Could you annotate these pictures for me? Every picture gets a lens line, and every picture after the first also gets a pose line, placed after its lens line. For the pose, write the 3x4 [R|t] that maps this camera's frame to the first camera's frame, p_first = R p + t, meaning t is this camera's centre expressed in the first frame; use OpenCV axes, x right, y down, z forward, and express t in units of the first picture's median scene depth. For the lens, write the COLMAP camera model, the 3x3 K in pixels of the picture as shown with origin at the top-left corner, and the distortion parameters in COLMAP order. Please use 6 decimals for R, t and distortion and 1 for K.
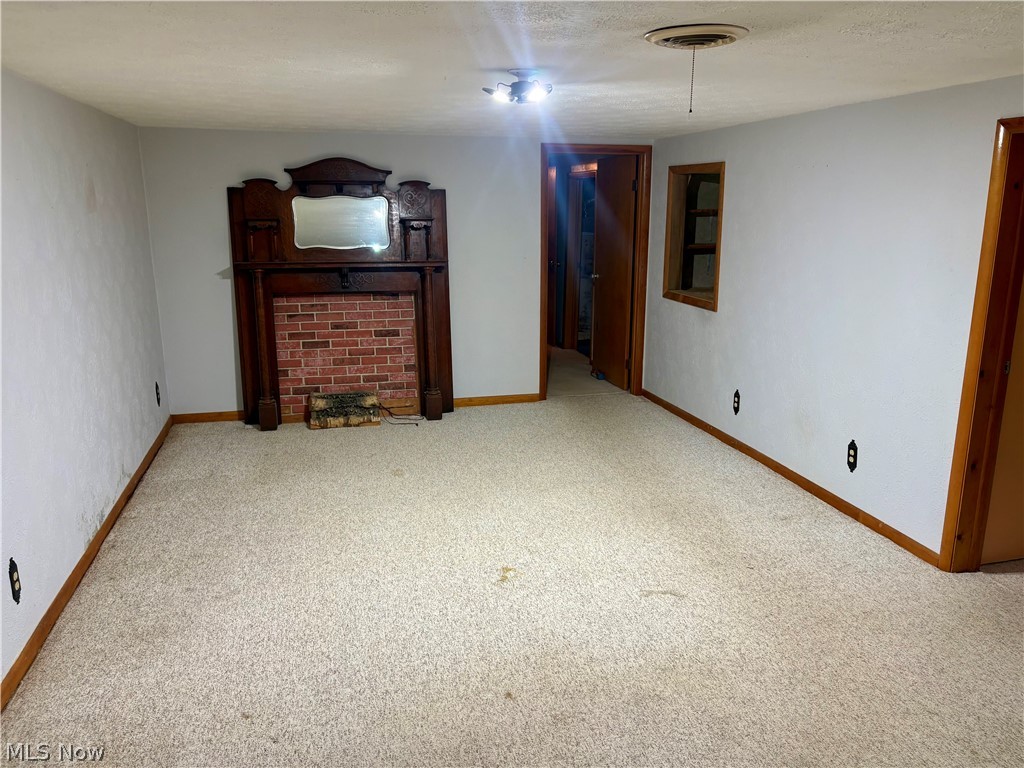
lens RADIAL K [[749.4, 0, 512.0], [0, 749.4, 384.0], [0, 0, 1]] dist [0.052351, -0.067728]
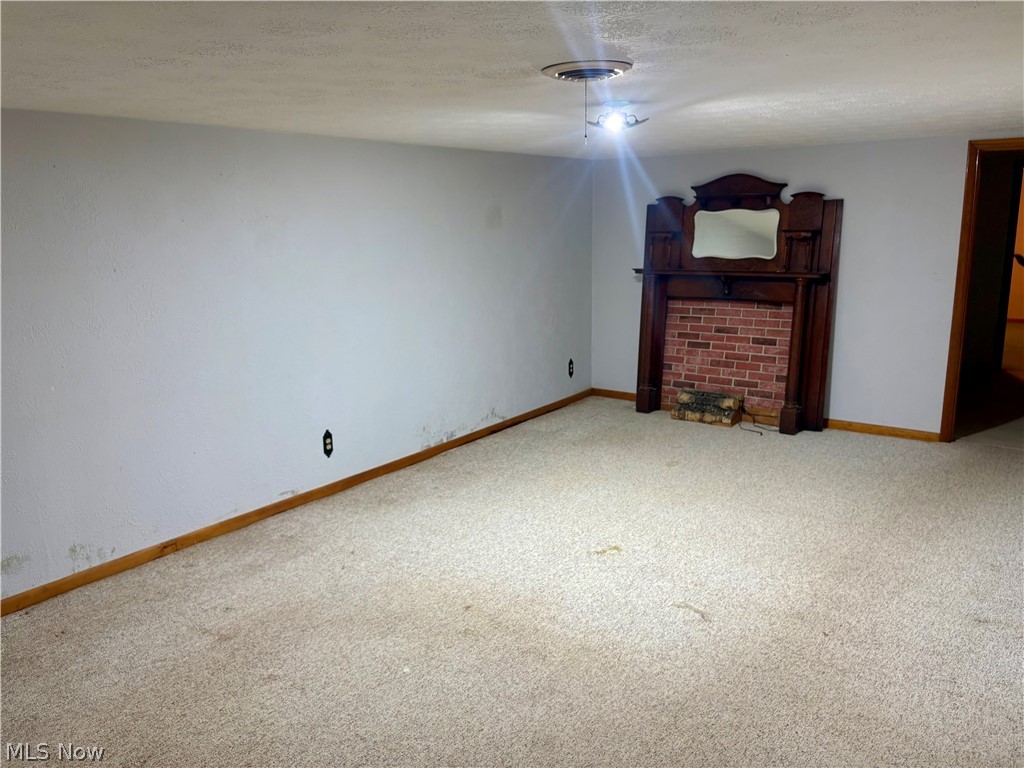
lens RADIAL K [[749.4, 0, 512.0], [0, 749.4, 384.0], [0, 0, 1]] dist [0.052351, -0.067728]
pose [[0.640036, 0.146777, -0.754195, 0.401625], [-0.154622, 0.986108, 0.060693, -0.020666], [0.752626, 0.077769, 0.653839, 0.081625]]
